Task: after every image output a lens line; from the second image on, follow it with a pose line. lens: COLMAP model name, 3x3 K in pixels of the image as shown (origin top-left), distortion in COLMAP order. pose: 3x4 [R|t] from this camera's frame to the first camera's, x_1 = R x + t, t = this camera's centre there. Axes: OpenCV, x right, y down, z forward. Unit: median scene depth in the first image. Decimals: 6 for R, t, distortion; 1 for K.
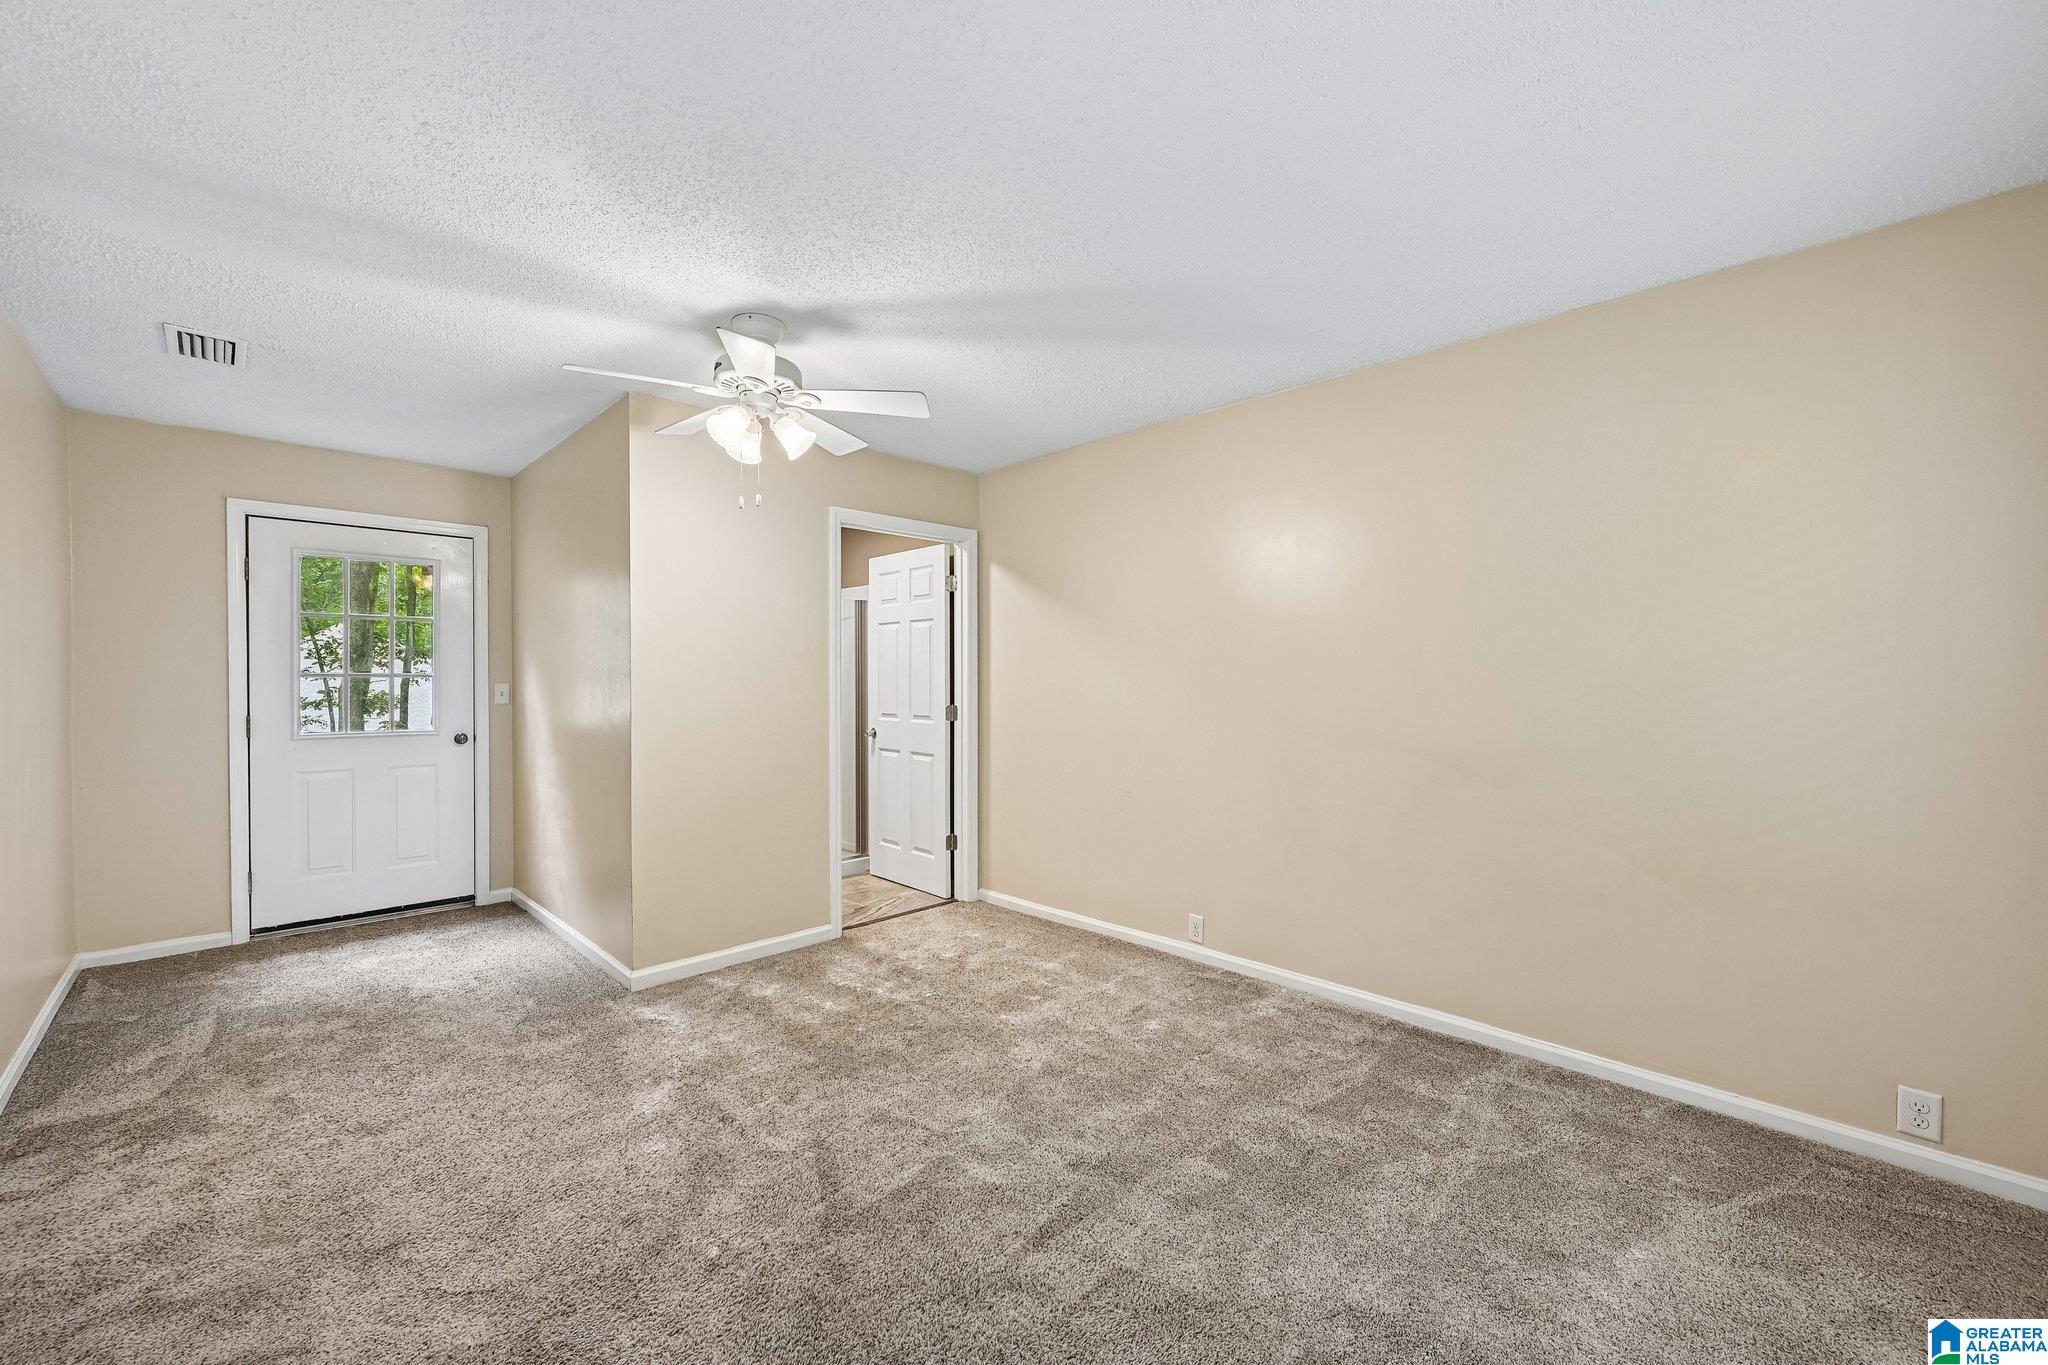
lens RADIAL K [[811.1, 0, 1033.1], [0, 811.1, 681.7], [0, 0, 1]] dist [-0.001522, 0.001264]
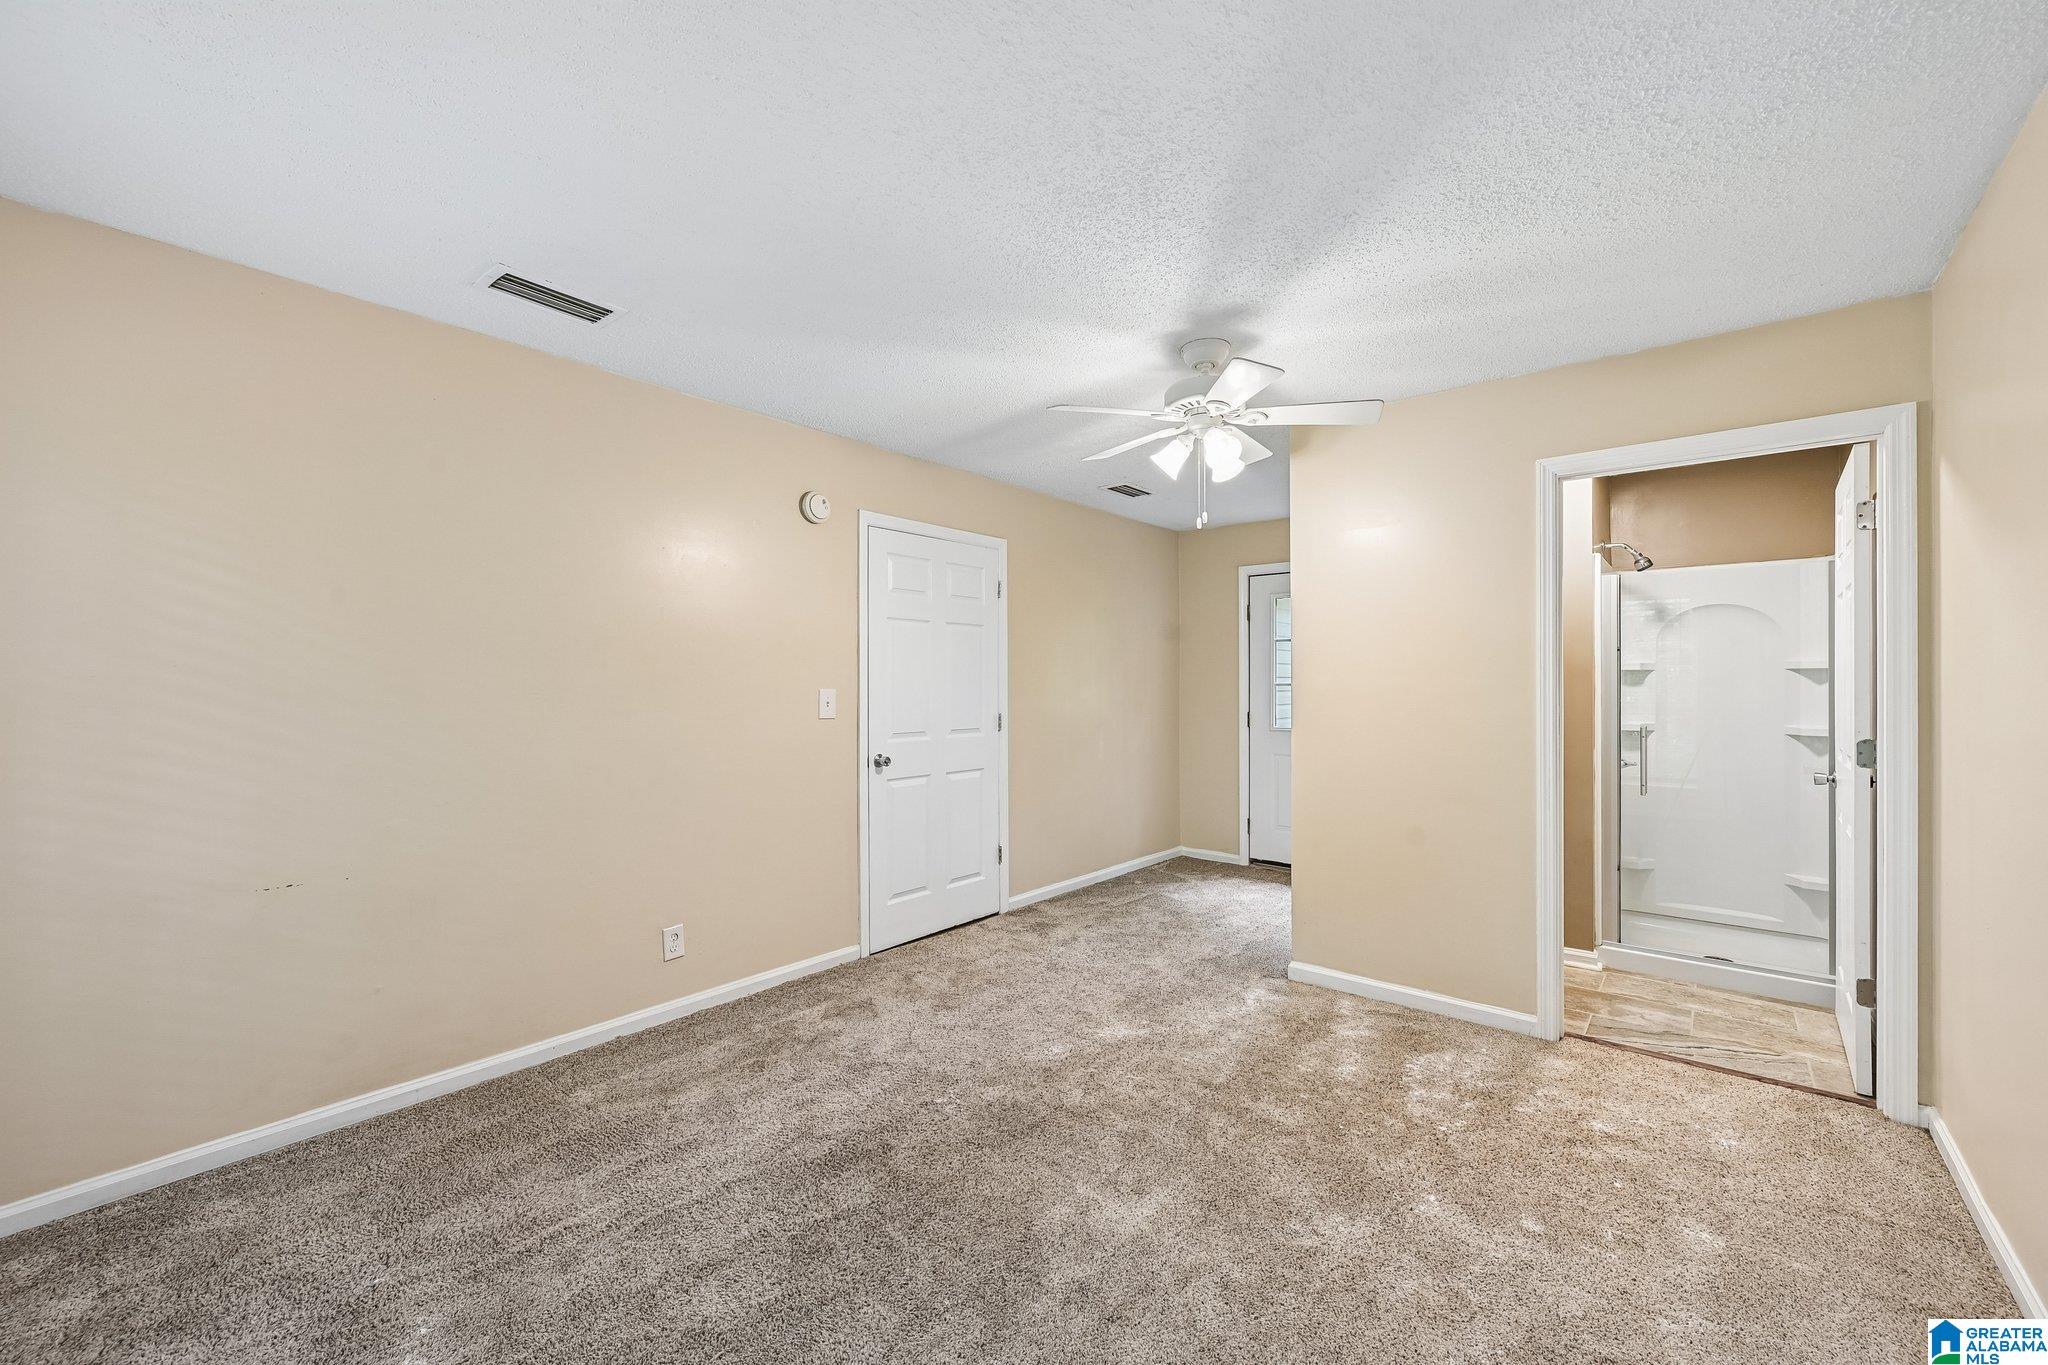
lens RADIAL K [[811.1, 0, 1026.0], [0, 811.1, 682.5], [0, 0, 1]] dist [-0.001522, 0.001264]
pose [[0.084230, -0.002472, -0.996443, 0.568163], [-0.003068, 0.999992, -0.002741, -0.008028], [0.996442, 0.003288, 0.084222, 0.575274]]
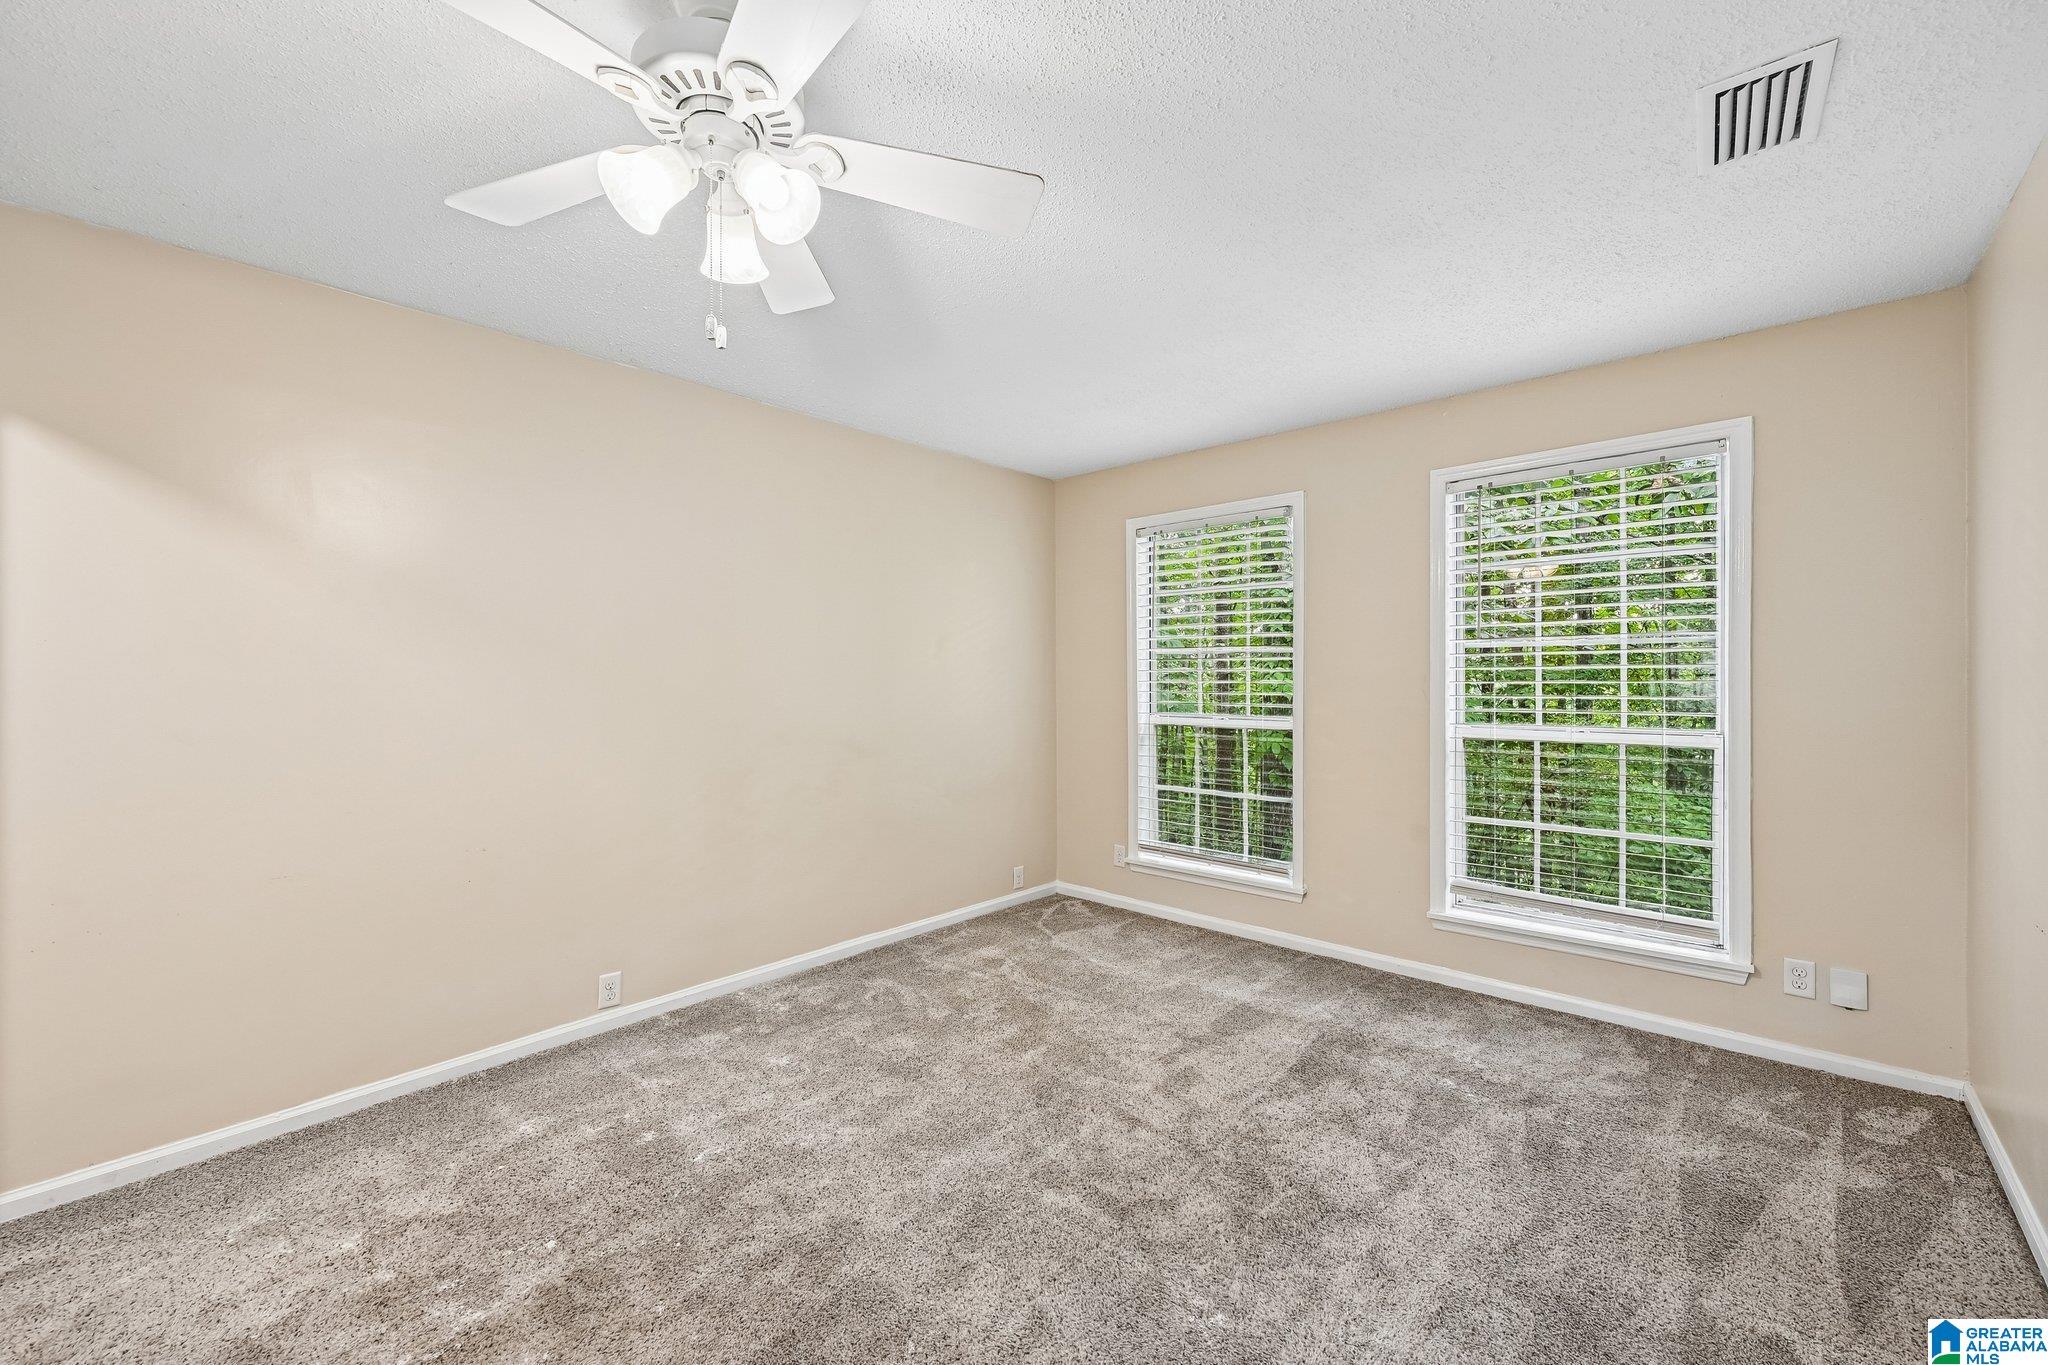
lens RADIAL K [[811.1, 0, 1023.7], [0, 811.1, 685.3], [0, 0, 1]] dist [-0.001522, 0.001264]
pose [[-0.051509, -0.005955, 0.998655, -0.715692], [0.009626, 0.999933, 0.006460, -0.003897], [-0.998626, 0.009946, -0.051448, 0.705421]]
